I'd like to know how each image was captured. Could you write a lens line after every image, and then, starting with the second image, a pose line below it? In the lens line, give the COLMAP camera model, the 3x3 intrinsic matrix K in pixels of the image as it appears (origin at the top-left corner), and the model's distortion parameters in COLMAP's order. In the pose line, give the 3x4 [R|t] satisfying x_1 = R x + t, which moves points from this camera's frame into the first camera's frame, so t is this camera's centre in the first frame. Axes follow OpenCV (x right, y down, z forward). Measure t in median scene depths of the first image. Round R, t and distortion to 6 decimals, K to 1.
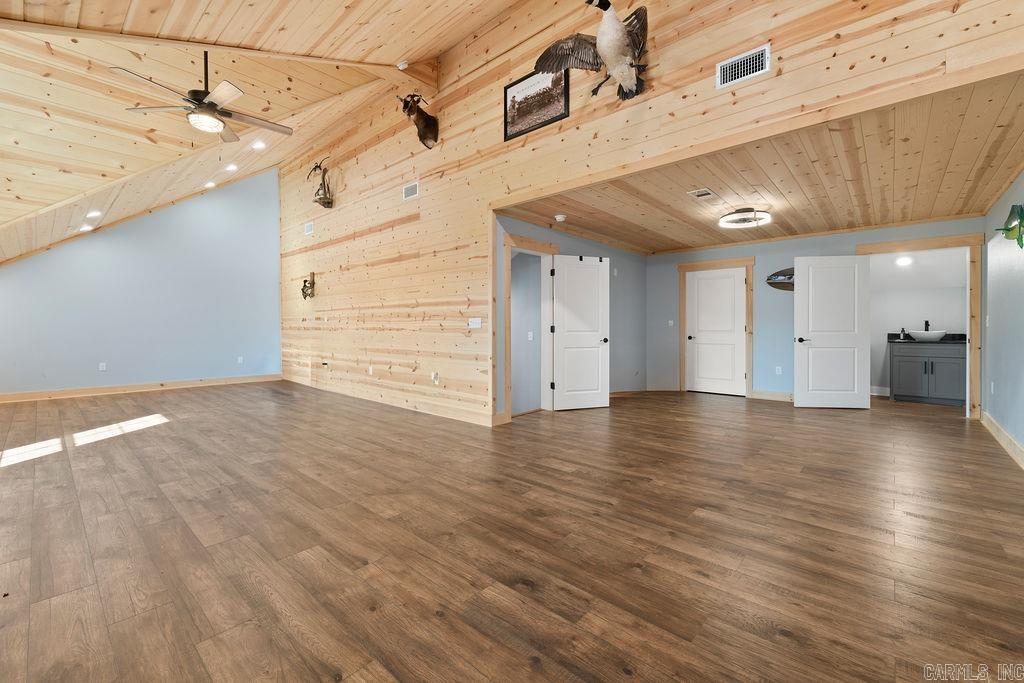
lens RADIAL K [[421.1, 0, 503.6], [0, 421.1, 329.1], [0, 0, 1]] dist [0.004809, -0.003064]
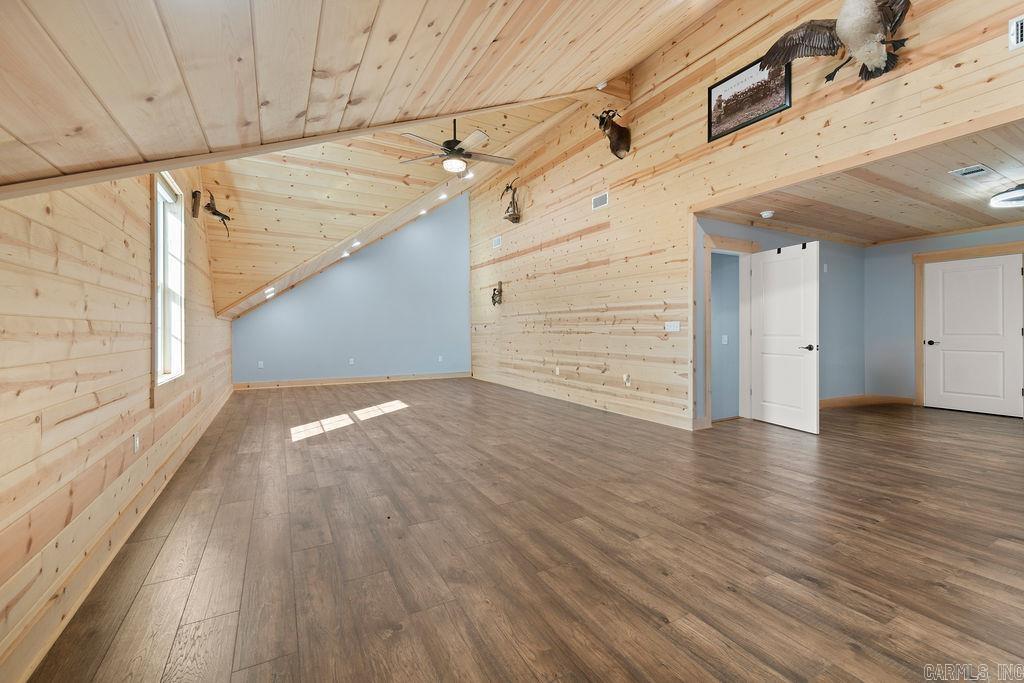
lens RADIAL K [[421.1, 0, 508.2], [0, 421.1, 330.3], [0, 0, 1]] dist [0.004809, -0.003064]
pose [[0.945459, -0.001413, -0.325739, -0.114576], [0.000198, 0.999993, -0.003763, -0.001473], [0.325742, 0.003493, 0.945452, -0.082125]]
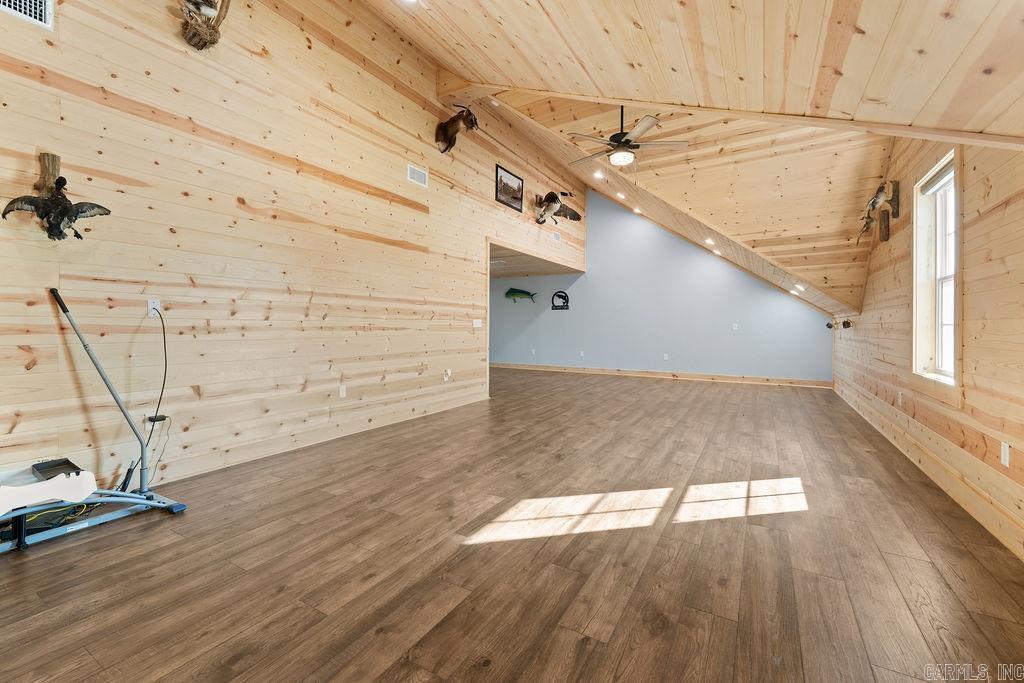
lens RADIAL K [[421.1, 0, 516.6], [0, 421.1, 338.0], [0, 0, 1]] dist [0.004809, -0.003064]
pose [[-0.207313, -0.016679, 0.978132, -1.398253], [0.011504, 0.999744, 0.019486, 0.007017], [-0.978207, 0.015292, -0.207068, 1.190228]]
